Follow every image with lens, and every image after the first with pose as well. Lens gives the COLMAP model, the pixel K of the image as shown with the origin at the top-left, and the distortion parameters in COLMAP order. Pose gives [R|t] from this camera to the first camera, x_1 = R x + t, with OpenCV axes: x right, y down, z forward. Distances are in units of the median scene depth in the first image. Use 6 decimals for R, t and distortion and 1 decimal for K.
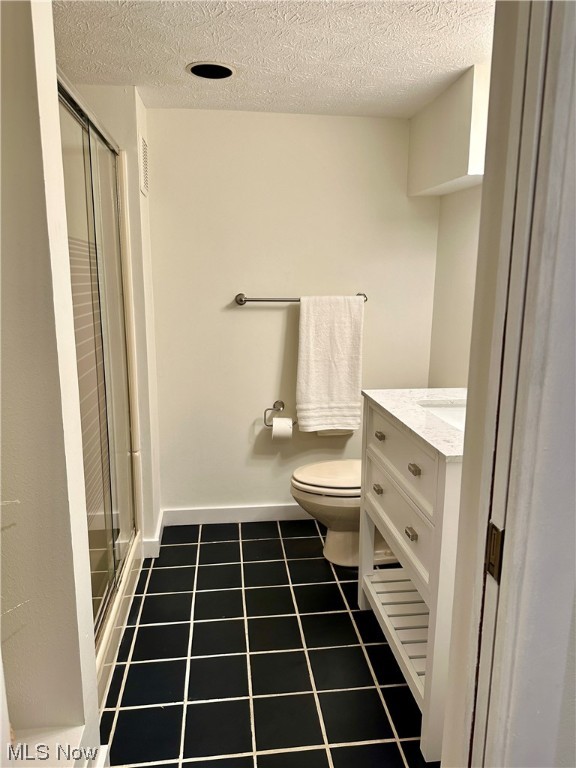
lens RADIAL K [[538.2, 0, 288.0], [0, 538.2, 383.9], [0, 0, 1]] dist [0.050762, -0.056028]
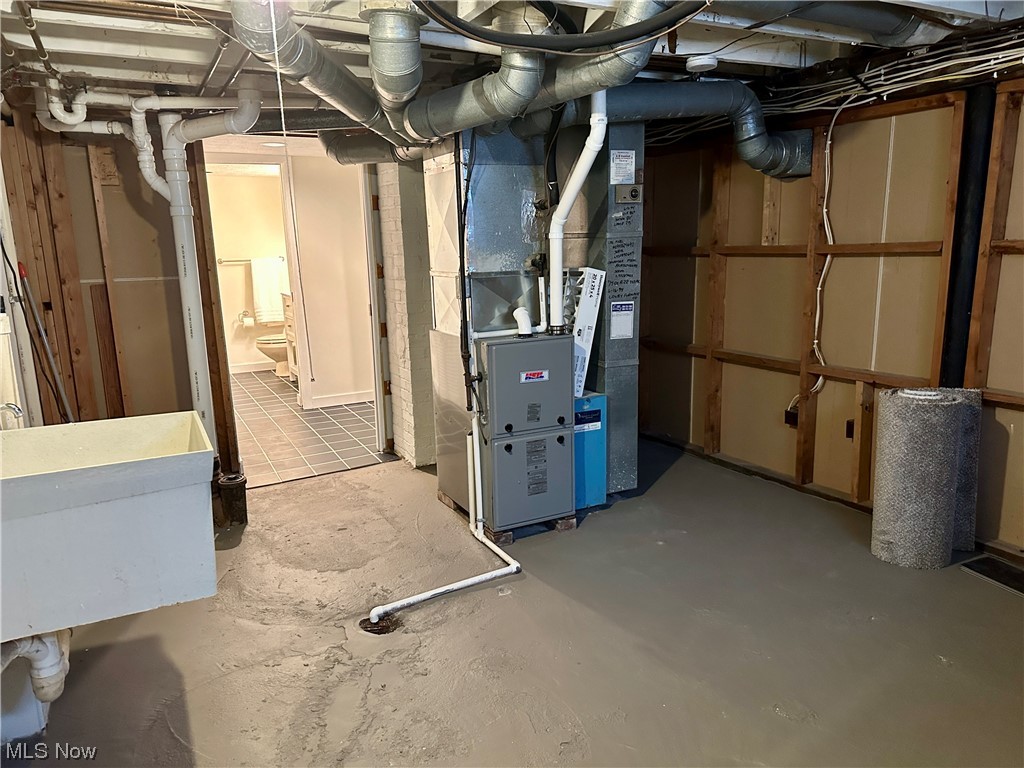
lens RADIAL K [[717.6, 0, 511.7], [0, 717.6, 384.5], [0, 0, 1]] dist [0.050762, -0.056028]
pose [[0.930893, -0.104540, 0.350014, -0.066605], [0.103653, 0.994385, 0.021324, 0.365035], [-0.350278, 0.016429, 0.936502, -1.952094]]
